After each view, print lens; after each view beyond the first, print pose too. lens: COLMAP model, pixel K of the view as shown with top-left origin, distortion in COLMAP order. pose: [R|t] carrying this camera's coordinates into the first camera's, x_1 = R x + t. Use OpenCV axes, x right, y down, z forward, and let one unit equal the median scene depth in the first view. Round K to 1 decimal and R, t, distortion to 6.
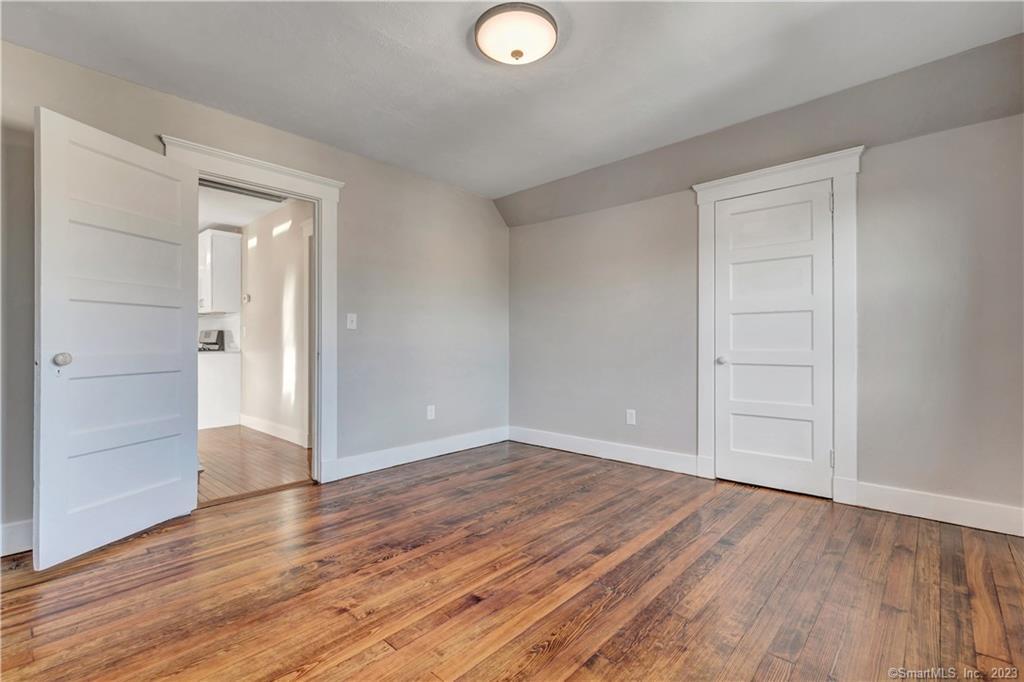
lens RADIAL K [[464.1, 0, 510.1], [0, 464.1, 342.4], [0, 0, 1]] dist [0.002257, 0.000226]
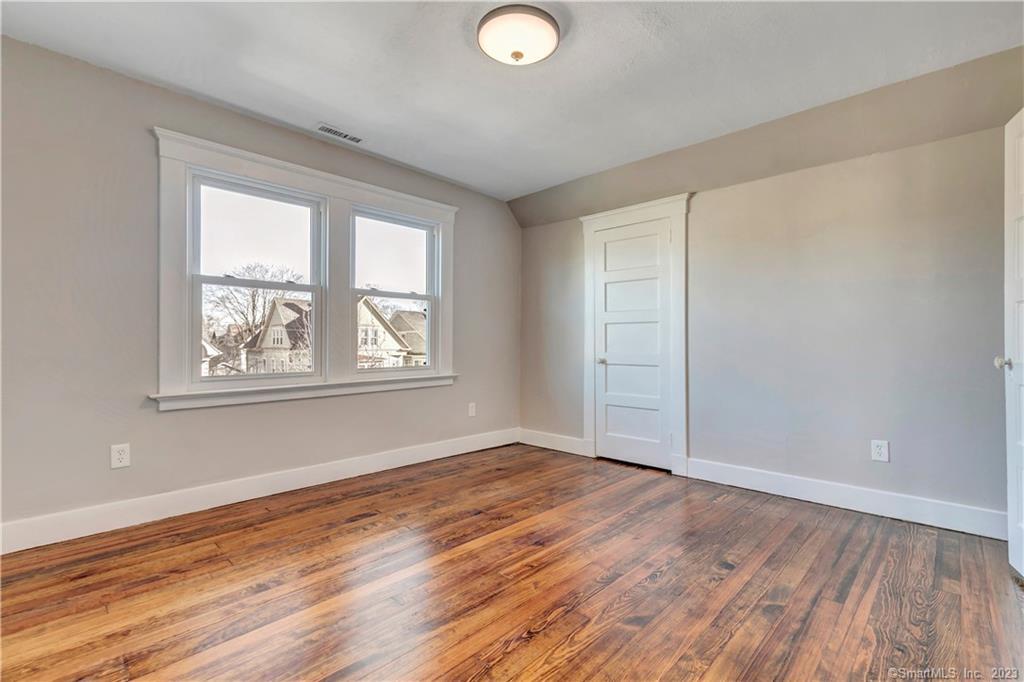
lens RADIAL K [[467.9, 0, 512.0], [0, 467.9, 341.0], [0, 0, 1]] dist [0.001775, 0.000146]
pose [[-0.999822, -0.001835, 0.018754, 0.003407], [-0.001785, 0.999995, 0.002695, -0.013322], [-0.018759, 0.002661, -0.999820, 1.948866]]
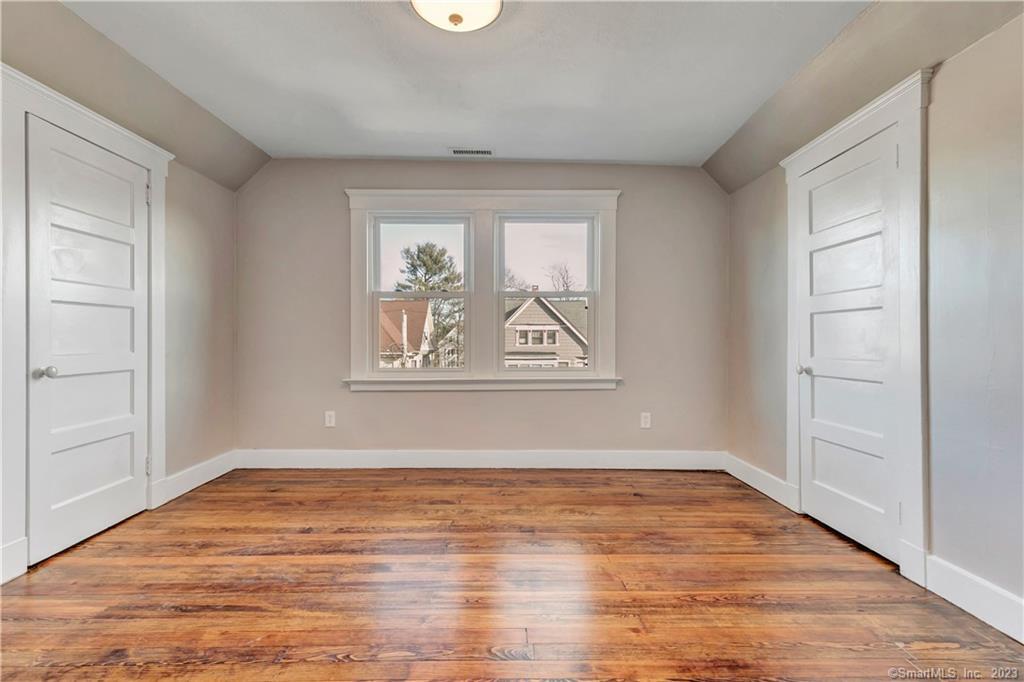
lens RADIAL K [[464.1, 0, 510.1], [0, 464.1, 342.4], [0, 0, 1]] dist [0.002257, 0.000226]
pose [[-0.685930, -0.003350, 0.727659, -0.685702], [0.002367, 0.999974, 0.006835, -0.013671], [-0.727663, 0.006411, -0.685904, 1.487187]]
